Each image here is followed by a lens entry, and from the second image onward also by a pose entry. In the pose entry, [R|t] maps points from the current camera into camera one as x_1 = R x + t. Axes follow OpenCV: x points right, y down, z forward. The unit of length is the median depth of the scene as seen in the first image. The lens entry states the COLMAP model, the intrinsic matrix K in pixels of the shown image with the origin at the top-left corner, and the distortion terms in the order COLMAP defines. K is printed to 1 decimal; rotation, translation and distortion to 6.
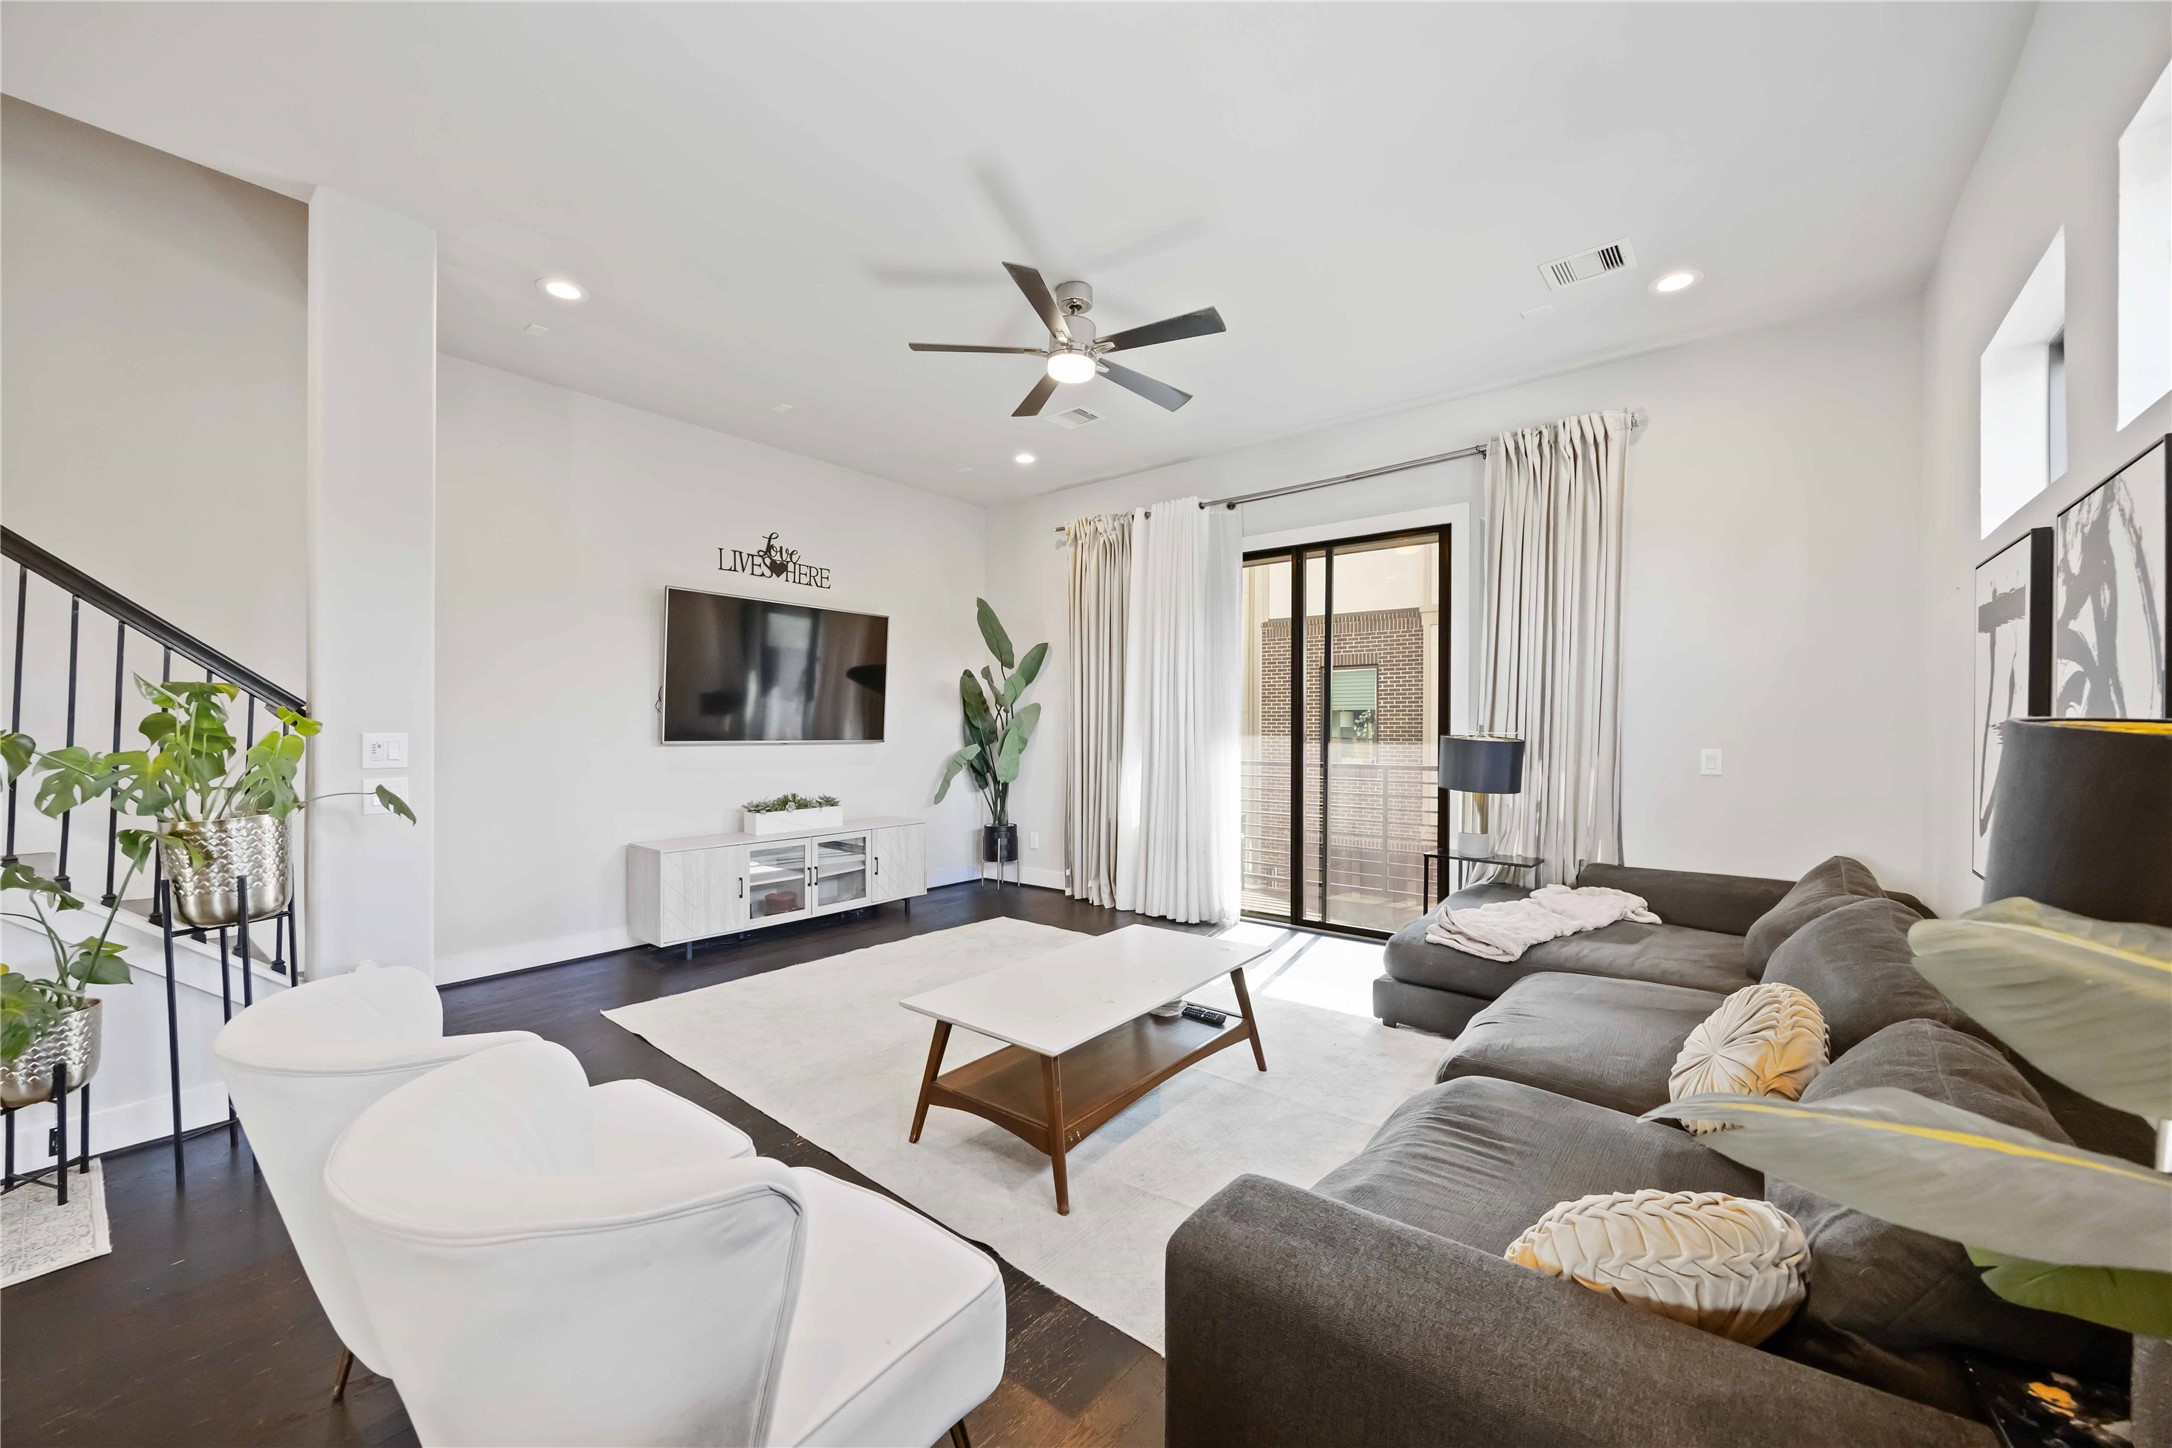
lens RADIAL K [[832.6, 0, 1076.0], [0, 832.6, 730.9], [0, 0, 1]] dist [-0.001499, -0.000765]
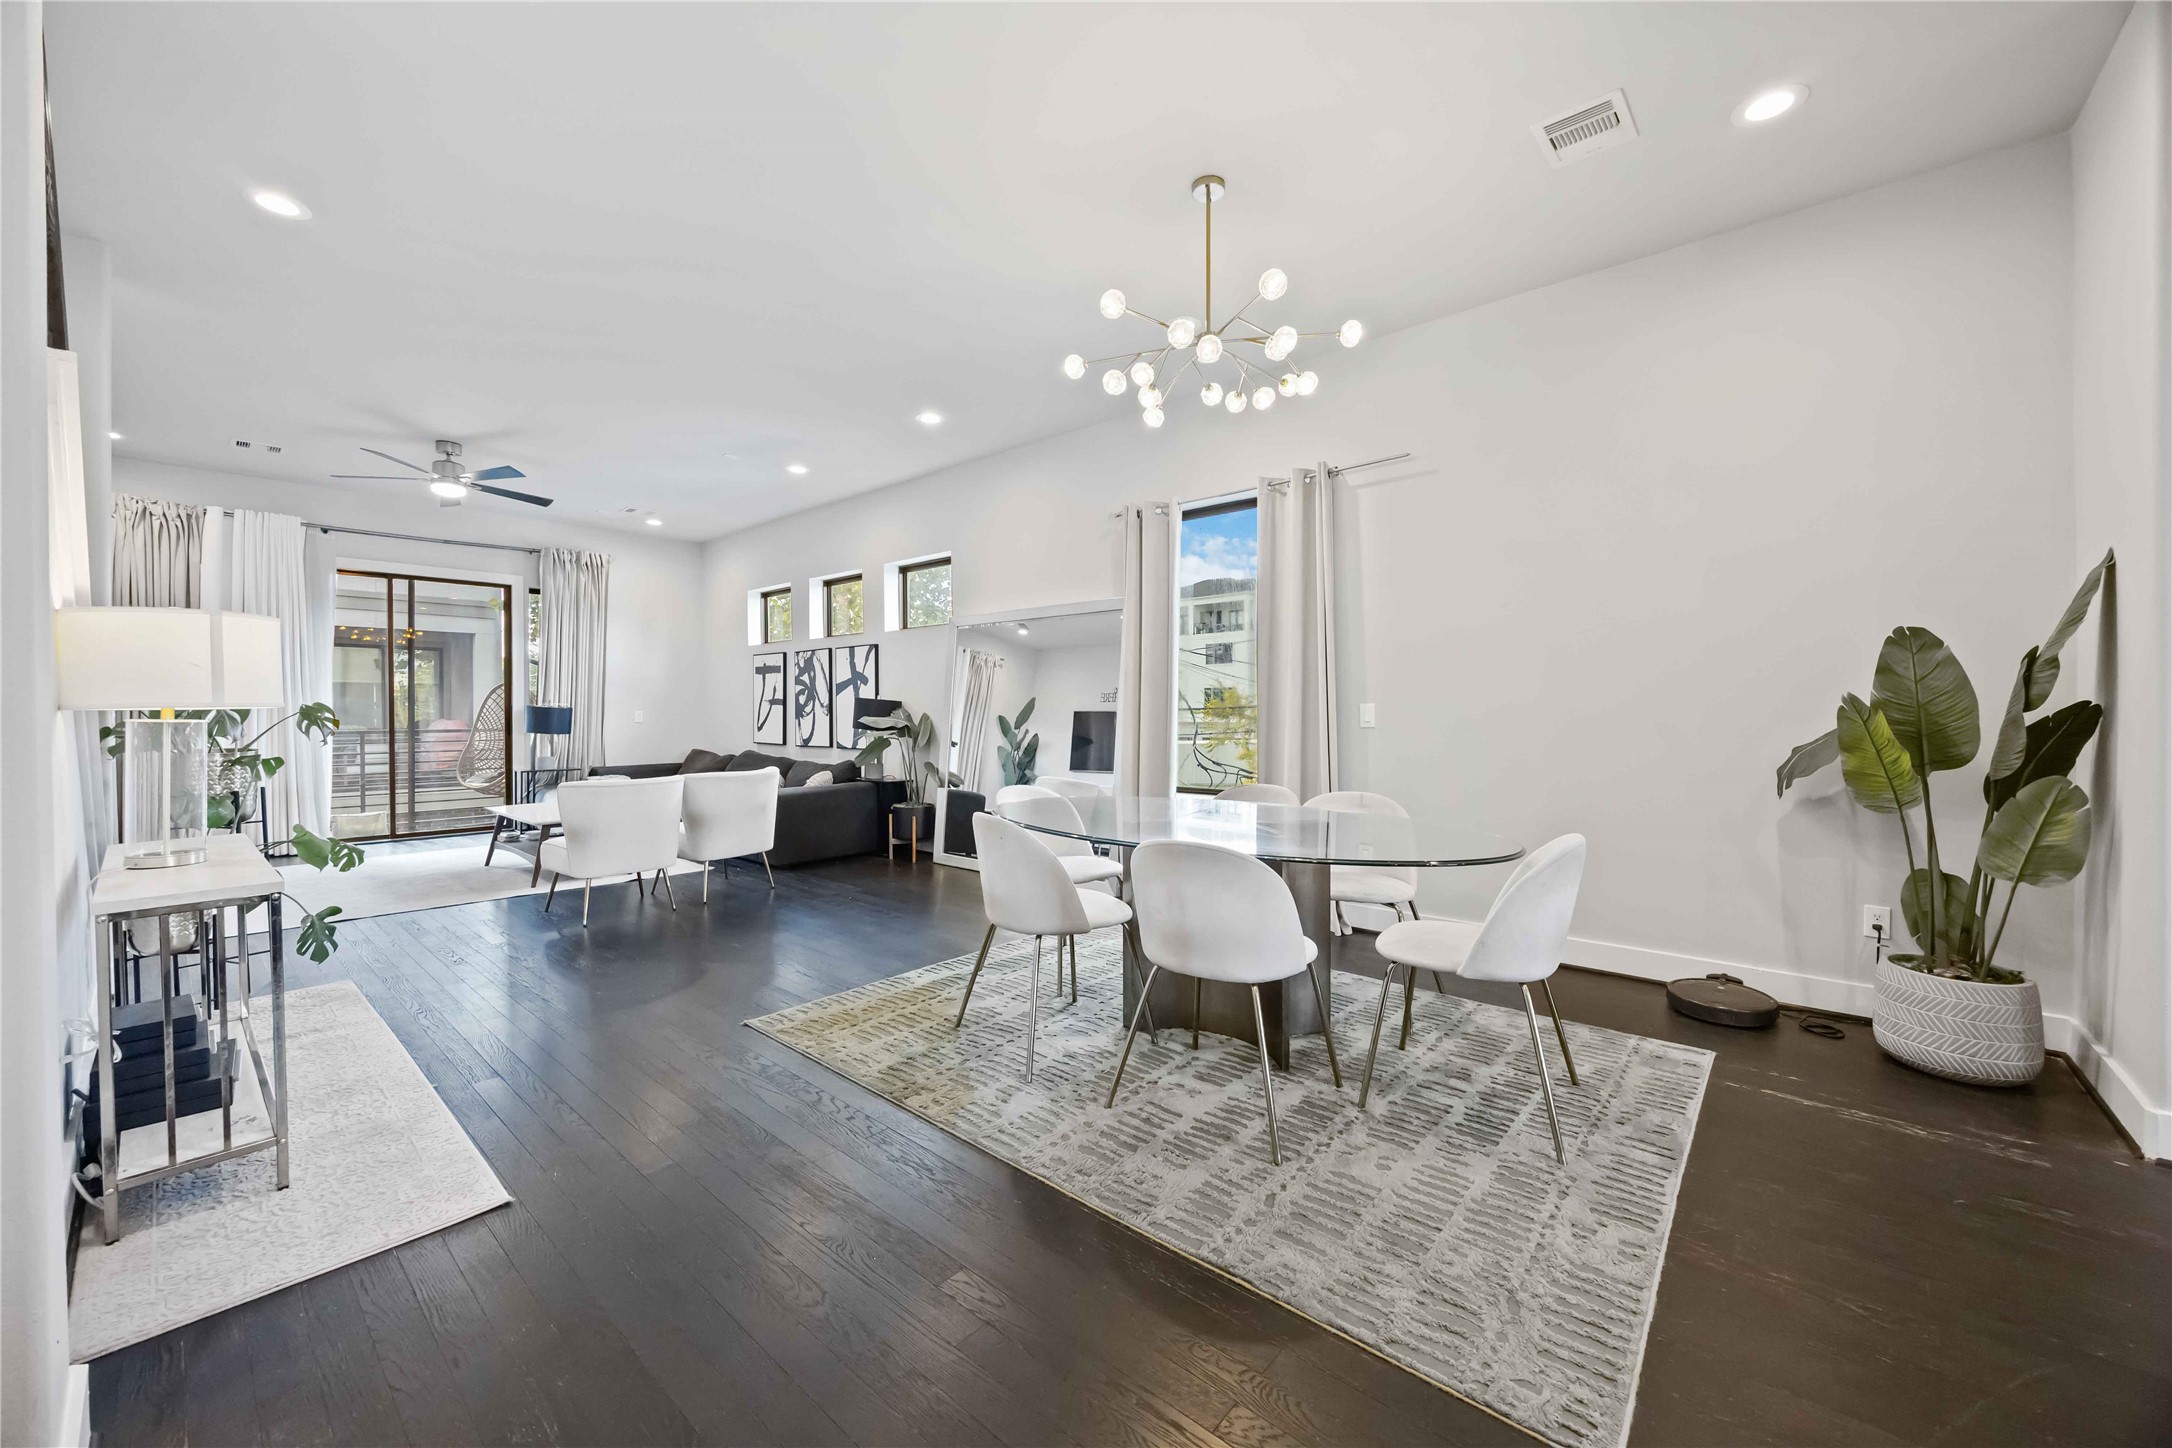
lens RADIAL K [[832.6, 0, 1083.2], [0, 832.6, 720.5], [0, 0, 1]] dist [-0.001499, -0.000765]
pose [[0.055221, -0.013088, 0.998388, -1.052286], [0.006141, 0.999900, 0.012768, 0.018359], [-0.998455, 0.005426, 0.055296, -0.256816]]
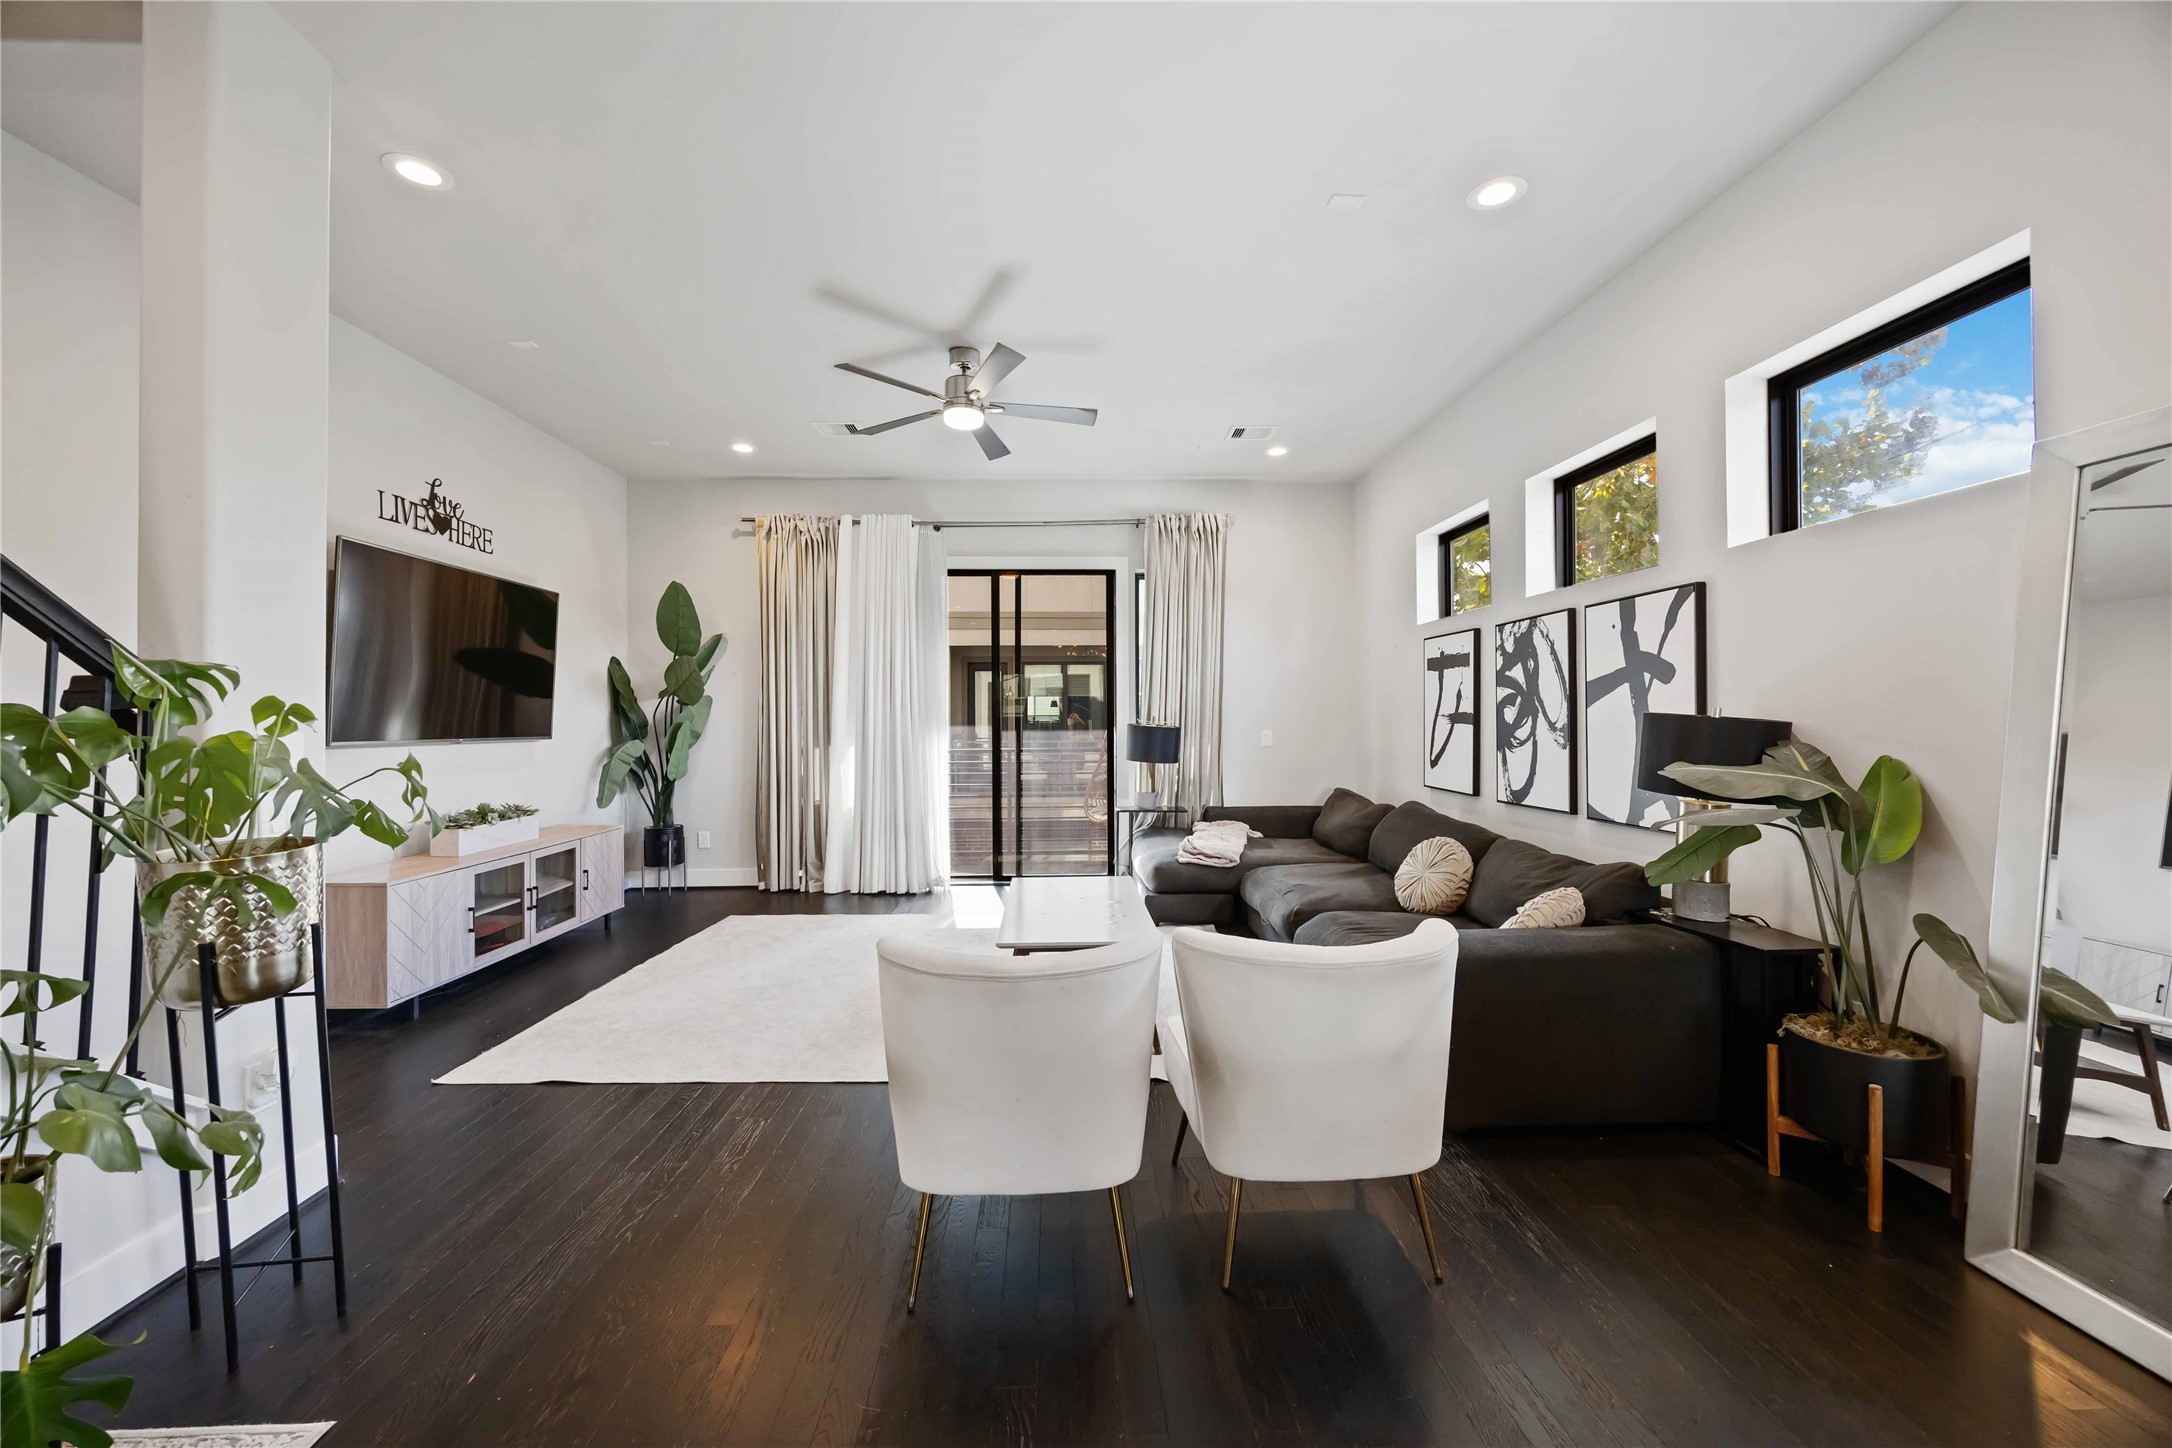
lens RADIAL K [[832.6, 0, 1083.6], [0, 832.6, 718.0], [0, 0, 1]] dist [-0.001499, -0.000765]
pose [[0.757392, -0.005073, 0.652941, -0.416772], [0.008987, 0.999956, -0.002656, -0.001051], [-0.652899, 0.007880, 0.757404, -0.006983]]
